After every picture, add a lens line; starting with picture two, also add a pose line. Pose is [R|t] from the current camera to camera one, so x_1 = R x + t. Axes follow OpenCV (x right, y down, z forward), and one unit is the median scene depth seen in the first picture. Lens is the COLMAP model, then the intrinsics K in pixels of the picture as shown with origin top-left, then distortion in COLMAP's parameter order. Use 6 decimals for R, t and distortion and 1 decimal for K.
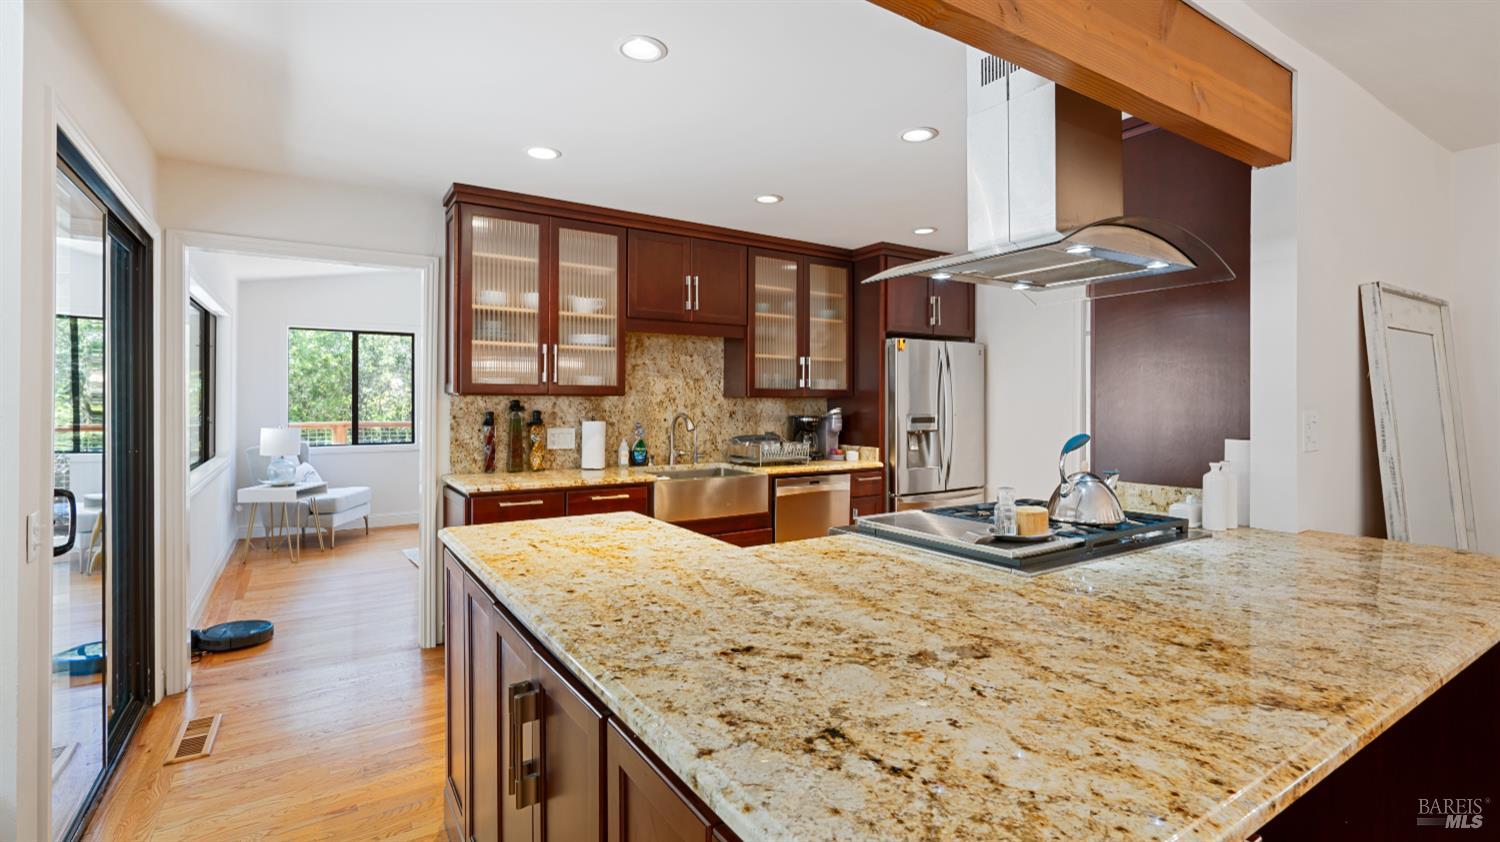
lens RADIAL K [[677.0, 0, 727.1], [0, 677.0, 421.2], [0, 0, 1]] dist [-0.001328, -0.000144]
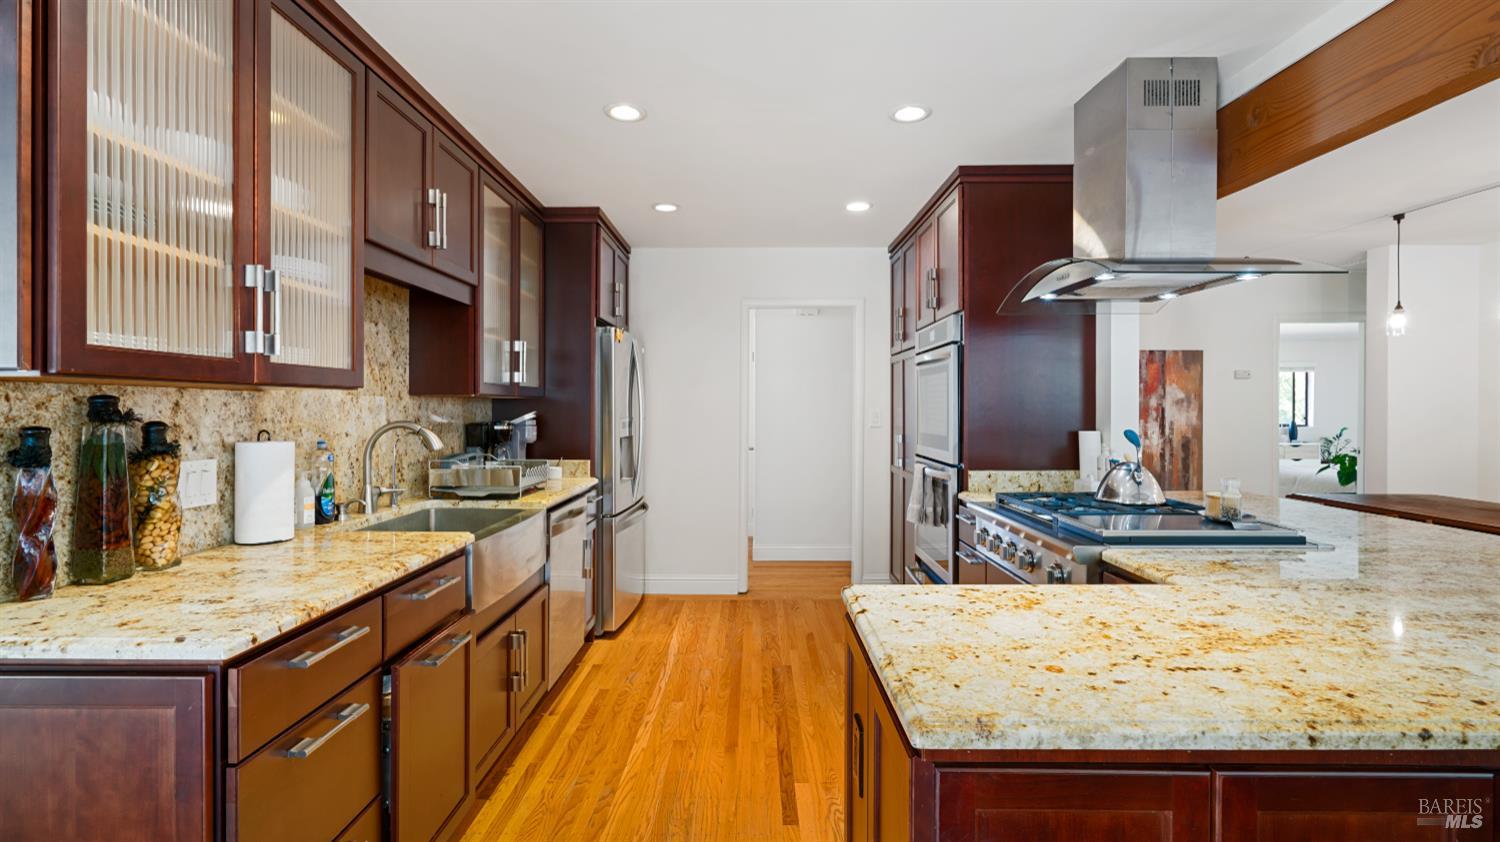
lens RADIAL K [[687.6, 0, 742.8], [0, 687.6, 396.8], [0, 0, 1]] dist [0.000245, -0.000564]
pose [[0.537790, 0.012111, 0.842992, -0.414465], [0.022046, 0.999353, -0.028422, -0.009925], [-0.842791, 0.033869, 0.537175, 0.440507]]
